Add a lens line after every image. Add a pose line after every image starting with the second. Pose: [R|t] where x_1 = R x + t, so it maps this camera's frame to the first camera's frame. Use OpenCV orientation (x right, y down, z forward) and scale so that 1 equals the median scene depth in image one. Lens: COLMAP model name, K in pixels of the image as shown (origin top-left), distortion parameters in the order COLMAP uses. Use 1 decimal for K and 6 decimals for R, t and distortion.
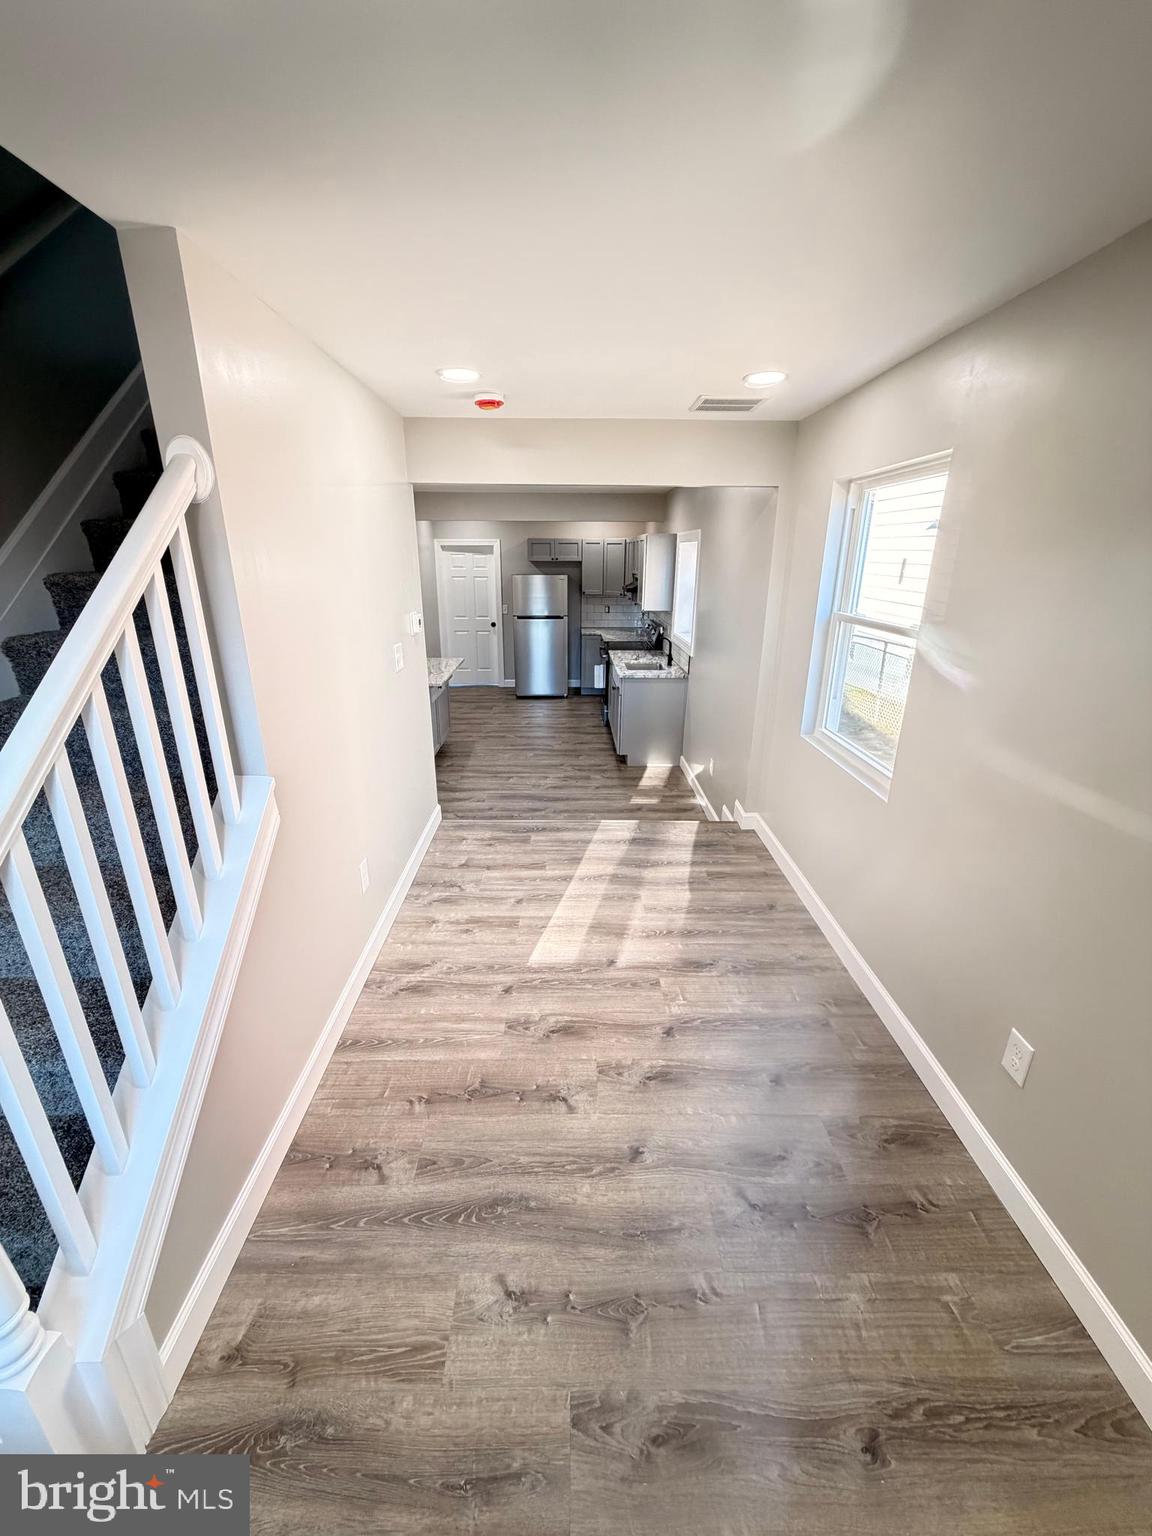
lens RADIAL K [[612.2, 0, 576.0], [0, 612.2, 768.0], [0, 0, 1]] dist [-0.000121, 0.000450]
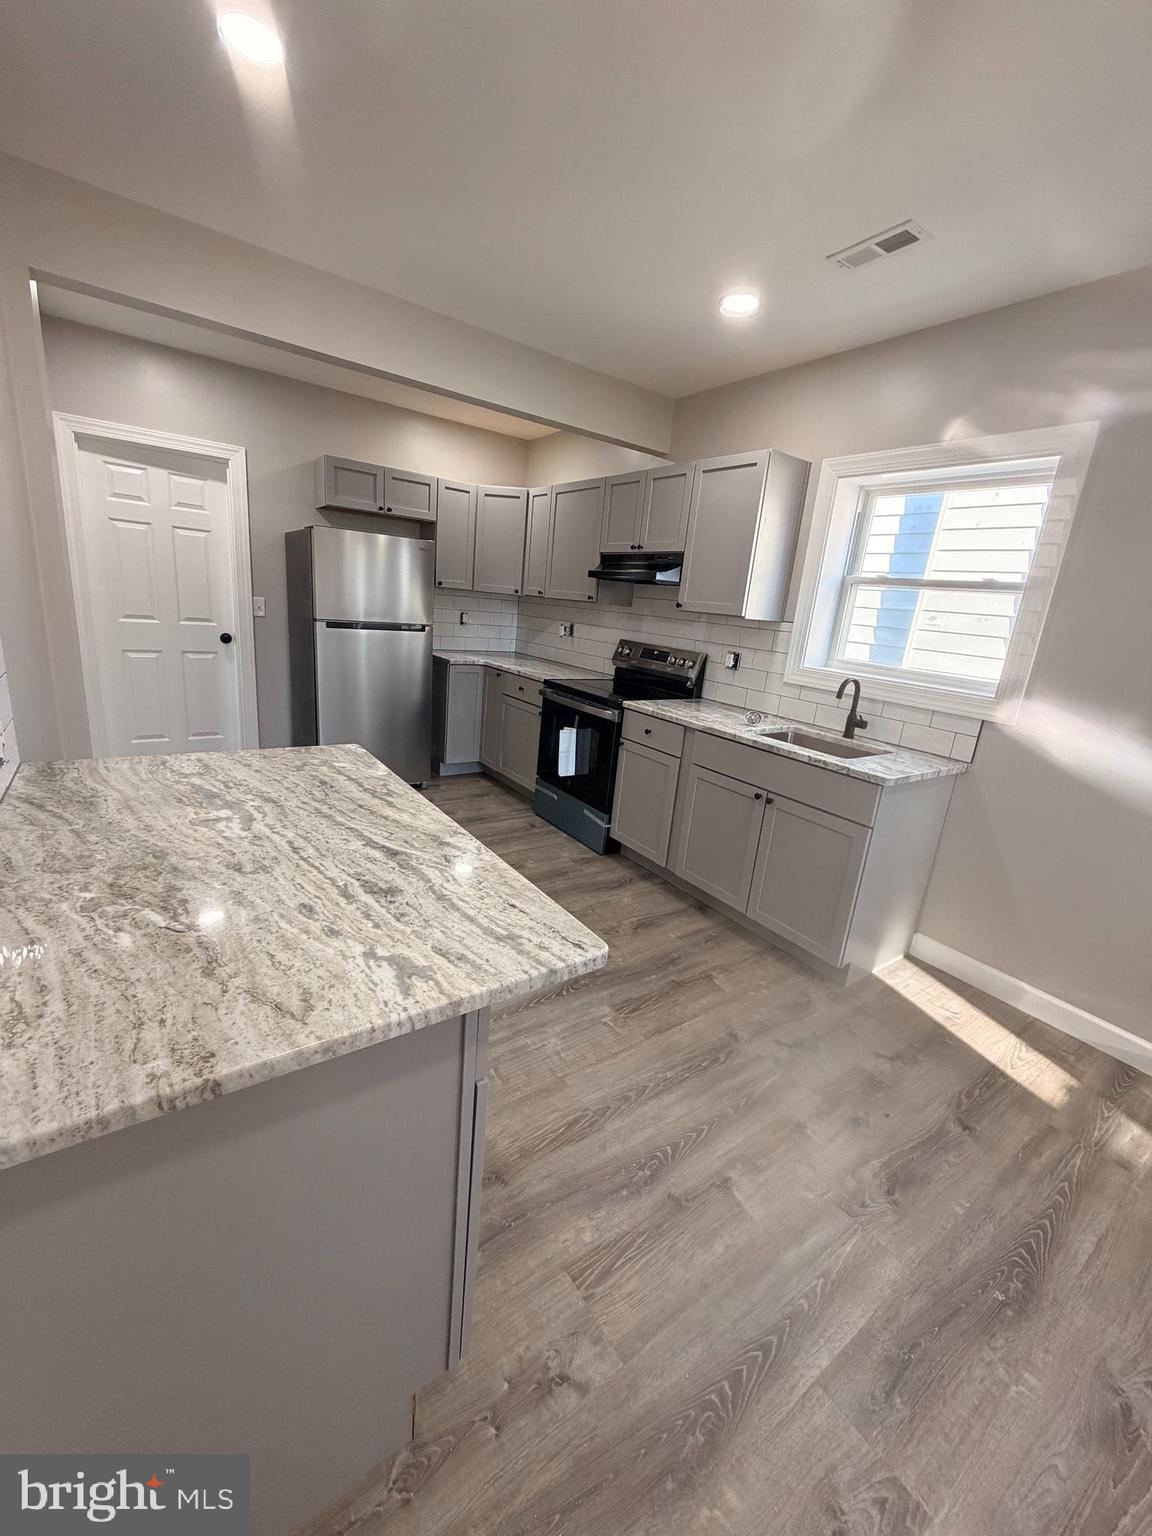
lens RADIAL K [[612.2, 0, 576.0], [0, 612.2, 768.0], [0, 0, 1]] dist [-0.000121, 0.000450]
pose [[0.825082, -0.084704, 0.558628, -0.259712], [0.106792, 0.994257, -0.006971, -0.152588], [-0.554829, 0.065408, 0.829389, 0.687038]]
